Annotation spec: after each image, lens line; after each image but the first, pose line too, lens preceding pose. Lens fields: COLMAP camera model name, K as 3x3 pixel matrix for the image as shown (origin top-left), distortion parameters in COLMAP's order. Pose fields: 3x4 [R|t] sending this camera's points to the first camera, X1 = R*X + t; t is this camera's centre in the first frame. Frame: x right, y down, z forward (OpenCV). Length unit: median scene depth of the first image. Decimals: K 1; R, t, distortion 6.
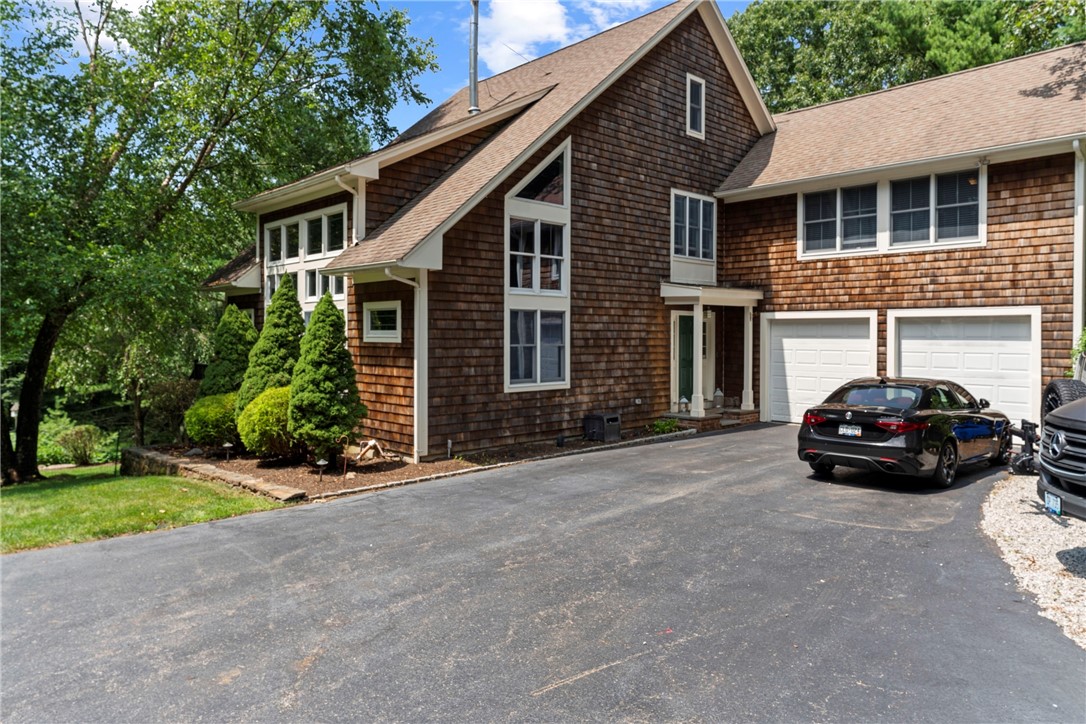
lens RADIAL K [[729.0, 0, 542.7], [0, 729.0, 363.1], [0, 0, 1]] dist [0.010145, 0.003613]
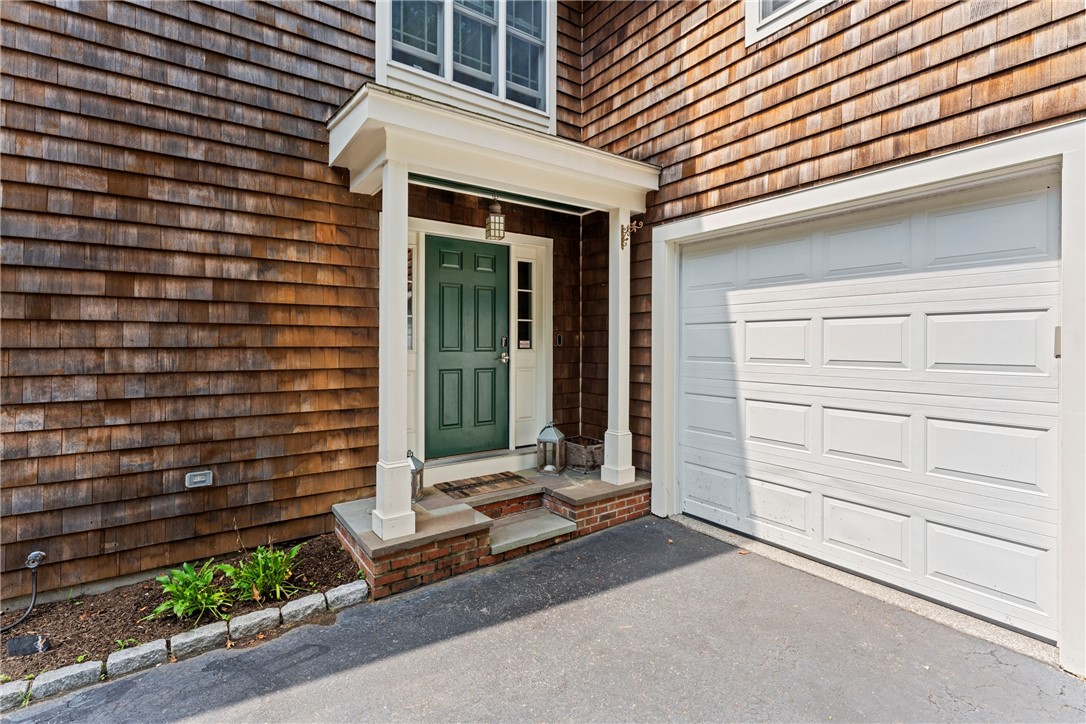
lens RADIAL K [[486.9, 0, 541.9], [0, 486.9, 354.3], [0, 0, 1]] dist [0.000077, 0.000027]
pose [[0.988819, 0.003641, -0.149076, 0.308242], [-0.005677, 0.999896, -0.013231, 0.001014], [0.149012, 0.013930, 0.988737, 0.817199]]
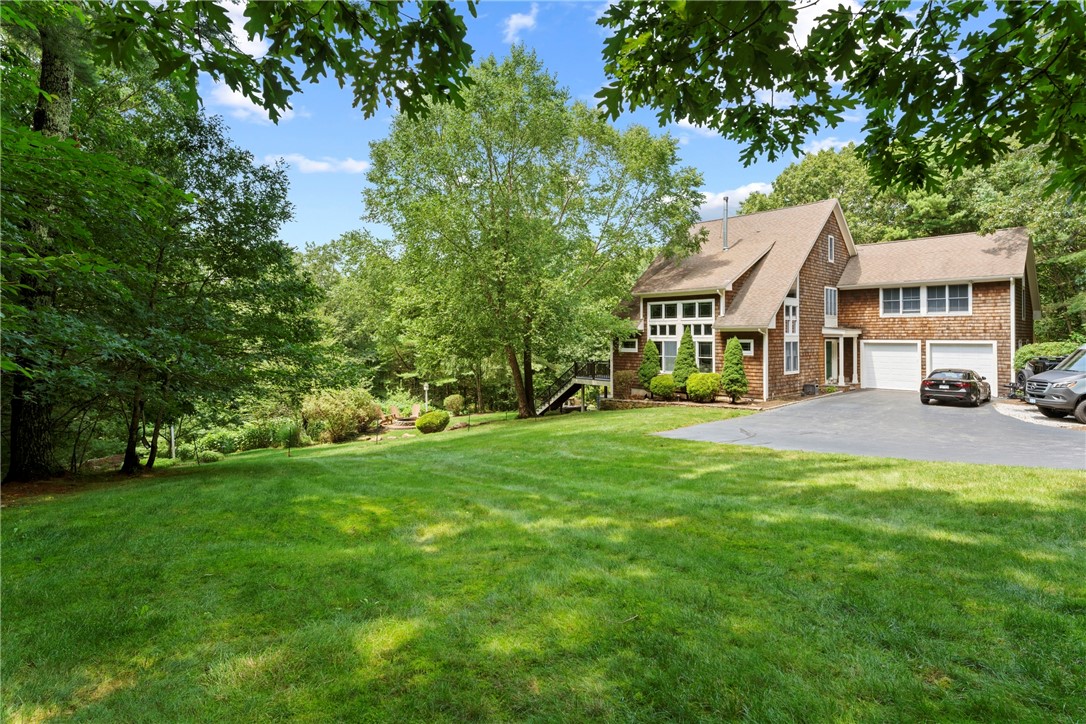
lens RADIAL K [[541.9, 0, 543.5], [0, 541.9, 352.1], [0, 0, 1]] dist [-0.001498, -0.000252]
pose [[0.999961, -0.001639, -0.008664, -0.724237], [0.001538, 0.999931, -0.011628, -0.014873], [0.008682, 0.011614, 0.999895, -0.734651]]
